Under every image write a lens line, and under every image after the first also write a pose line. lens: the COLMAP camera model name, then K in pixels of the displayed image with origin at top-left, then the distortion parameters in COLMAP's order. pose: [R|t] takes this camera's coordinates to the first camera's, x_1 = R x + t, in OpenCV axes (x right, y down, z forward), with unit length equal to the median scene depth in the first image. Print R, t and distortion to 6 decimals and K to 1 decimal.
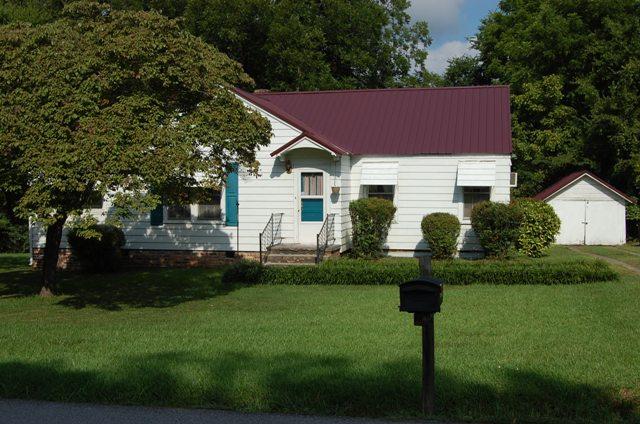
lens RADIAL K [[821.4, 0, 319.9], [0, 821.4, 208.2], [0, 0, 1]] dist [-0.032612, 0.000000]
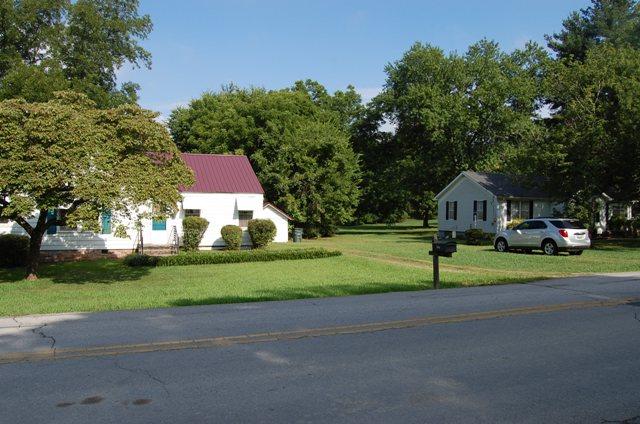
lens RADIAL K [[509.2, 0, 320.3], [0, 509.2, 217.1], [0, 0, 1]] dist [-0.073309, 0.014650]
pose [[0.838719, 0.001607, 0.544562, -0.289840], [0.006976, 0.999882, -0.013695, 0.005576], [-0.544520, 0.015285, 0.838608, -0.049913]]
